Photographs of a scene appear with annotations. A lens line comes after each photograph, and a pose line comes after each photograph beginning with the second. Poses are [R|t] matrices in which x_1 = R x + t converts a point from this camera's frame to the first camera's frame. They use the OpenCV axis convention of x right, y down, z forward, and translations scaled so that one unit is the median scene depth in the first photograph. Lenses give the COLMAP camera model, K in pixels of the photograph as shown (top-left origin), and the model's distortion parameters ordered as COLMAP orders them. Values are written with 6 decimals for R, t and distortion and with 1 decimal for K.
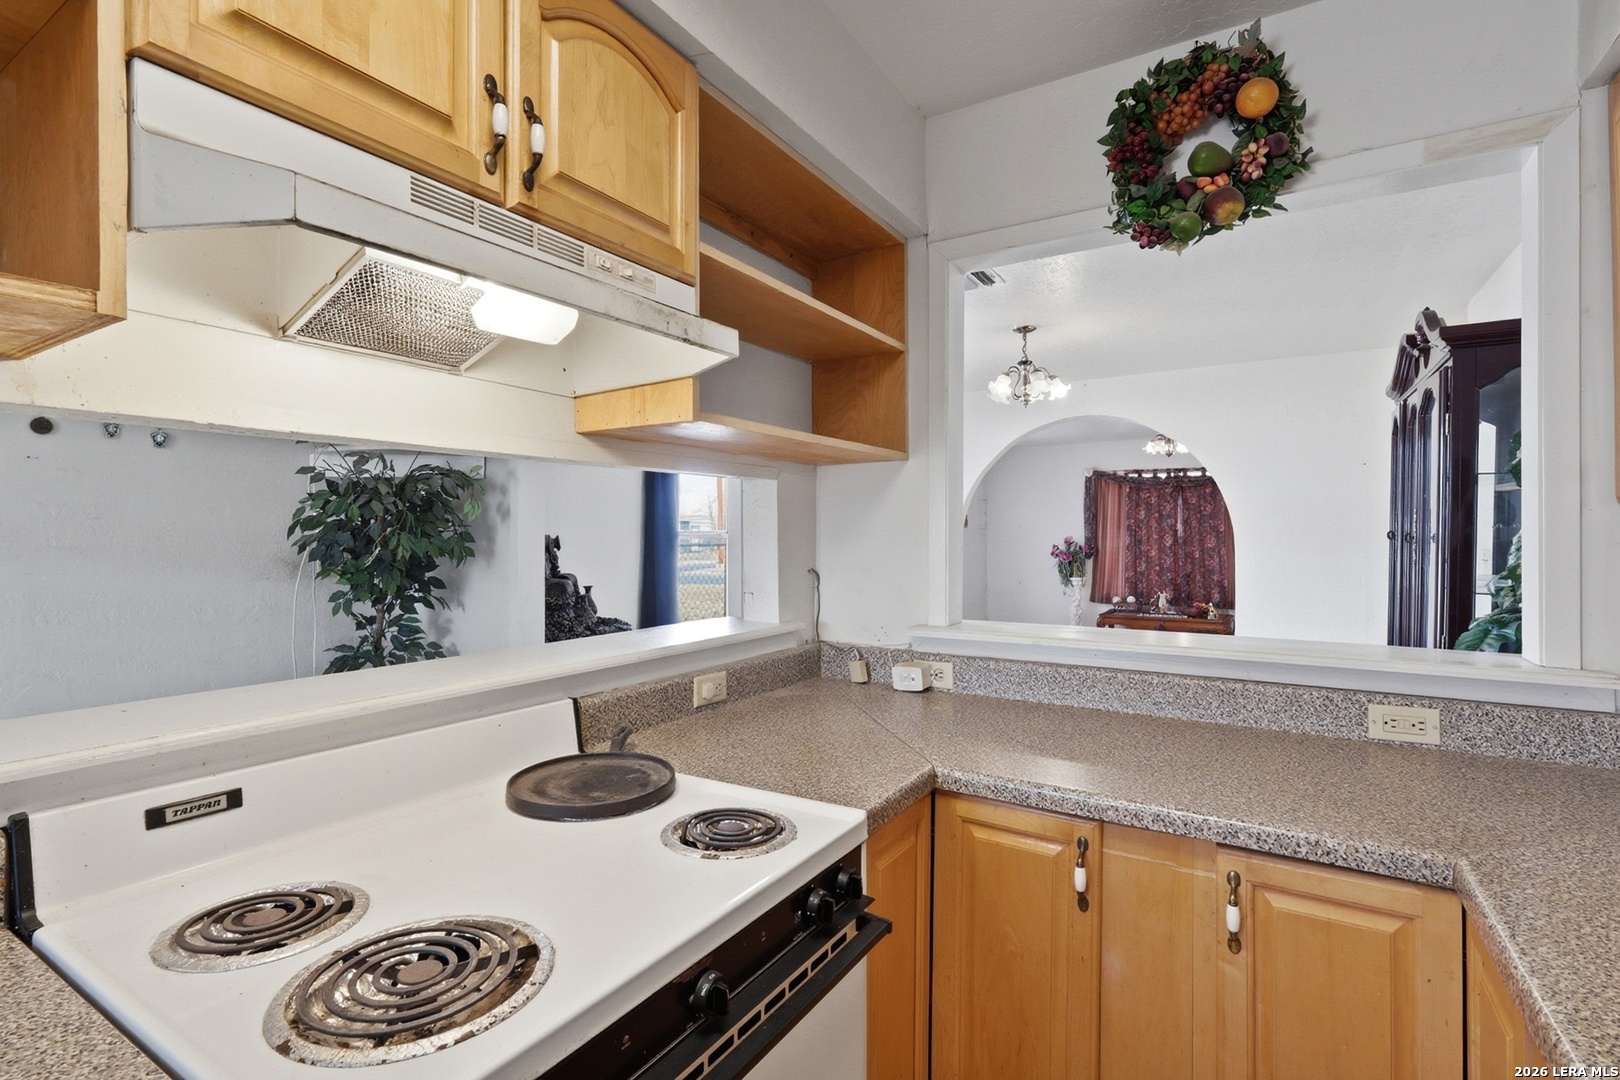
lens RADIAL K [[753.5, 0, 817.6], [0, 753.5, 530.9], [0, 0, 1]] dist [-0.004366, 0.000491]
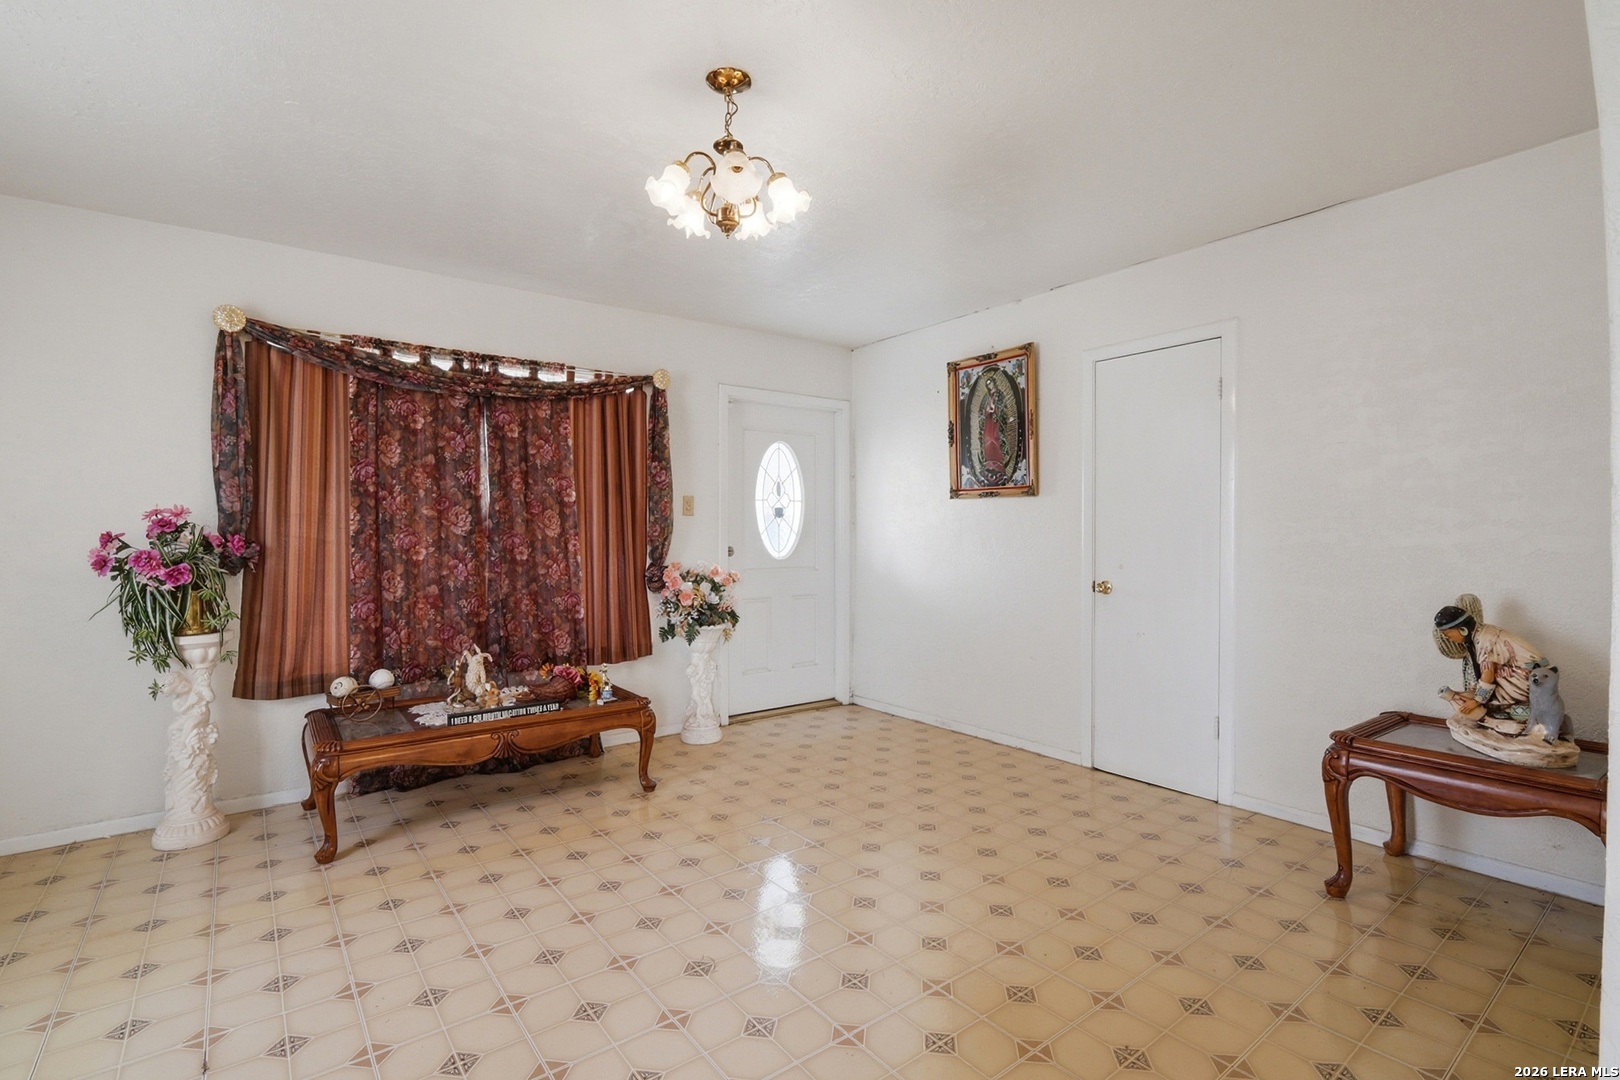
lens RADIAL K [[753.5, 0, 809.8], [0, 753.5, 533.6], [0, 0, 1]] dist [-0.004366, 0.000491]
pose [[0.387265, 0.003125, 0.921963, 0.391170], [0.000859, 0.999993, -0.003751, 0.052346], [-0.921968, 0.002244, 0.387260, 1.642281]]
